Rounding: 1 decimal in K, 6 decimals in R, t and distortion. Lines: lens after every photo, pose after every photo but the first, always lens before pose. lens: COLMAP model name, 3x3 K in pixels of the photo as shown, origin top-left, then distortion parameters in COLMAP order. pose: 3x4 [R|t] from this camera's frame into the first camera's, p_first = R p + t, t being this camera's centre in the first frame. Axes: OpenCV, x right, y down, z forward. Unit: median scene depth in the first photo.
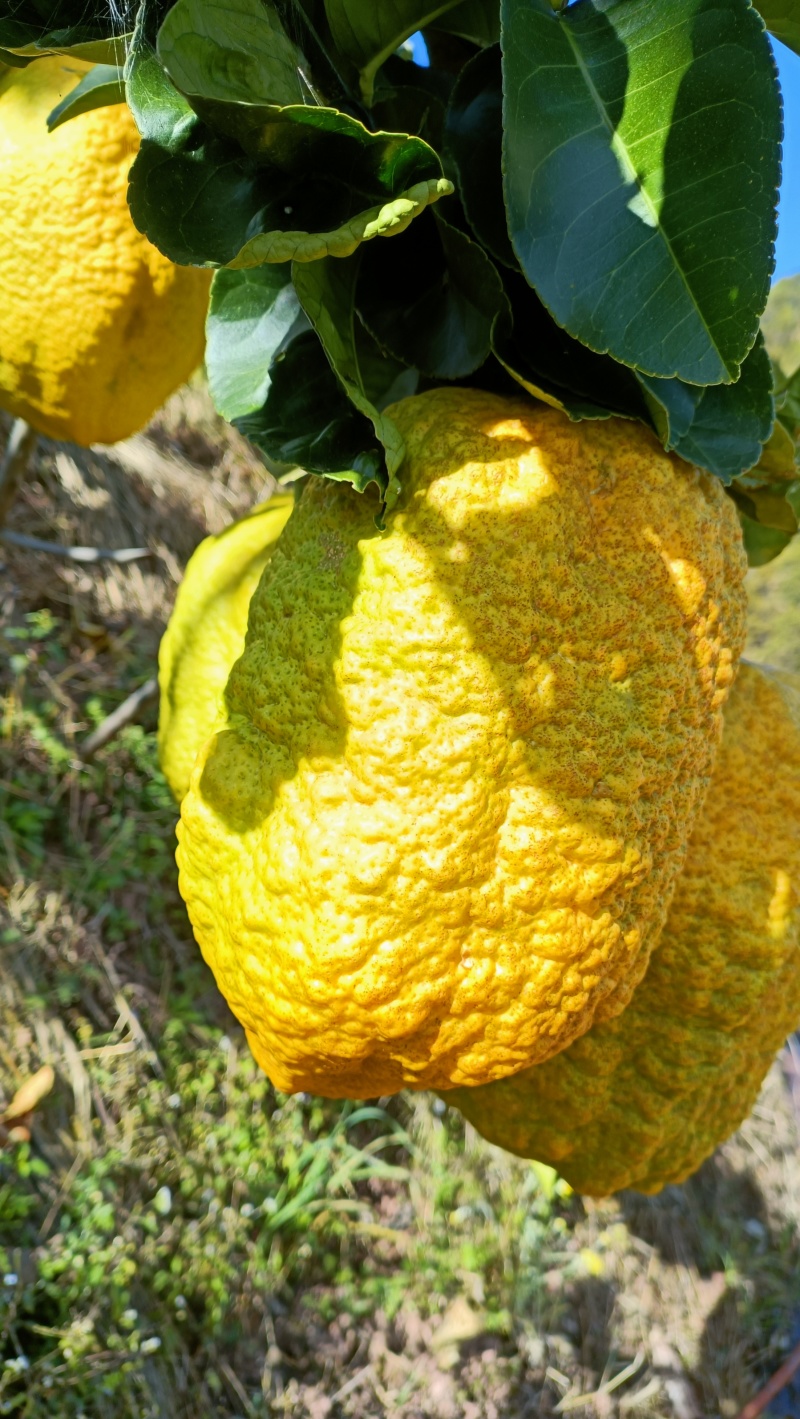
lens RADIAL K [[1130.7, 0, 400.0], [0, 1130.7, 709.5], [0, 0, 1]] dist [0.004009, 0.003856]
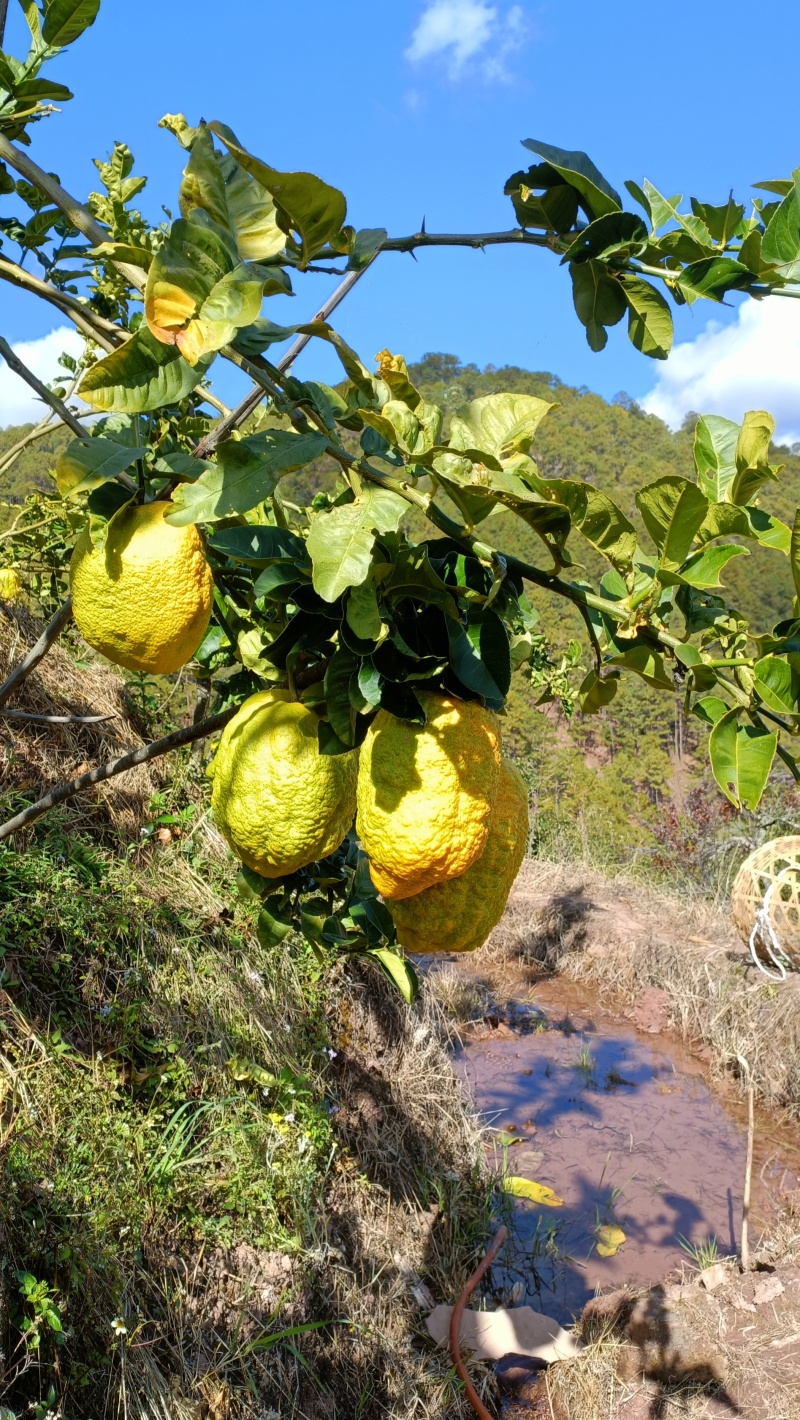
lens RADIAL K [[1131.5, 0, 400.0], [0, 1131.5, 710.0], [0, 0, 1]] dist [0.004009, 0.003856]
pose [[0.940226, -0.078640, 0.331347, -1.398428], [0.104234, 0.992731, -0.060163, -0.004770], [-0.324207, 0.091105, 0.941589, -2.724291]]
